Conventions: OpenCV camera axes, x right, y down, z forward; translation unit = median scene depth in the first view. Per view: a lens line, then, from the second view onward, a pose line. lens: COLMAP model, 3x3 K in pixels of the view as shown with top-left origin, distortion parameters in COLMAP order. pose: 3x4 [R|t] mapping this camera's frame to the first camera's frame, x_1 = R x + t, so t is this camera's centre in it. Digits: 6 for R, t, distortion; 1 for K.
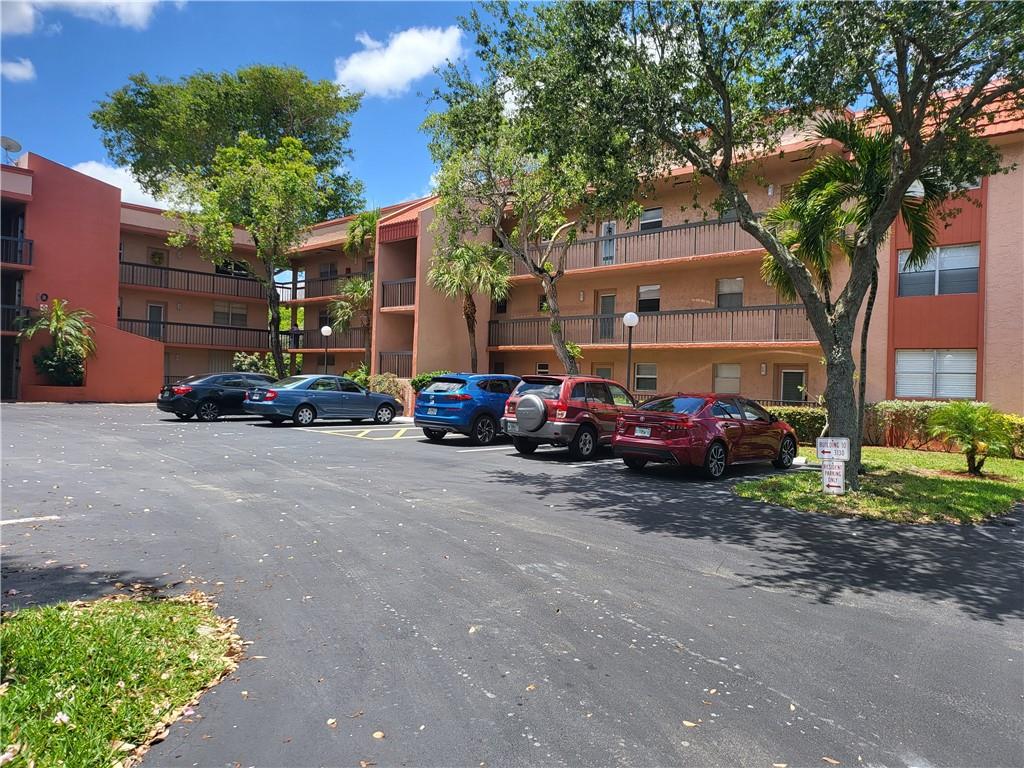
lens RADIAL K [[720.1, 0, 512.8], [0, 720.1, 385.4], [0, 0, 1]] dist [0.089034, -0.093475]
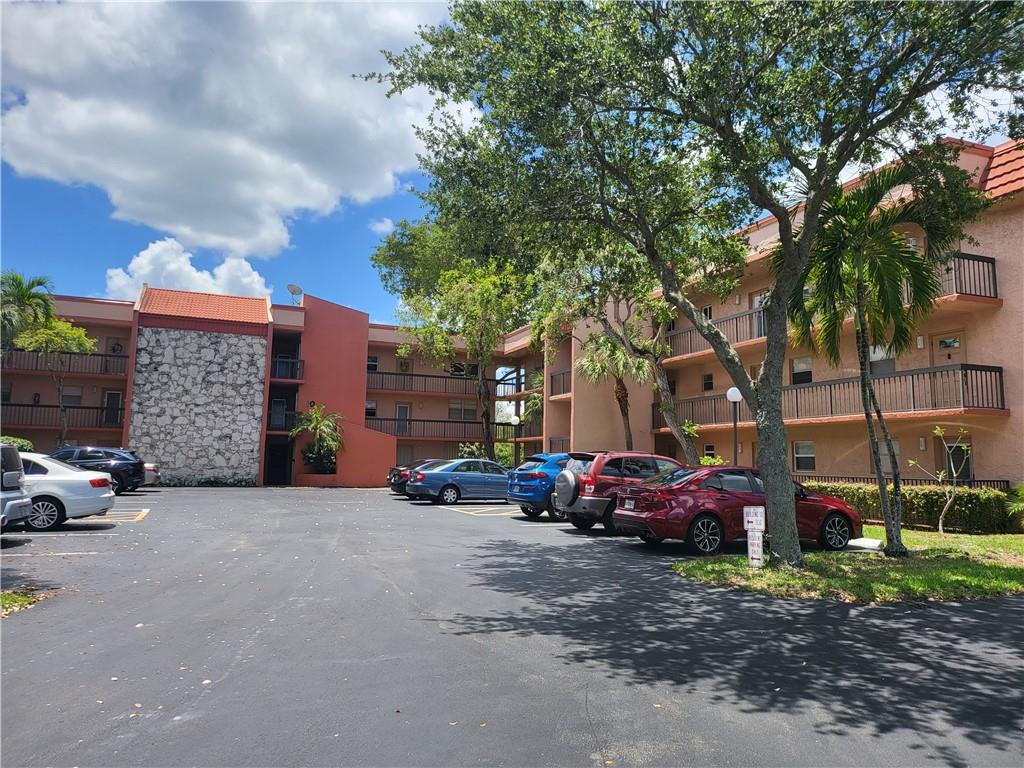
lens RADIAL K [[720.1, 0, 512.8], [0, 720.1, 385.4], [0, 0, 1]] dist [0.089034, -0.093475]
pose [[0.916353, -0.059601, -0.395910, 0.204252], [0.009676, 0.991865, -0.126922, 0.012362], [0.400255, 0.112475, 0.909476, -0.002122]]
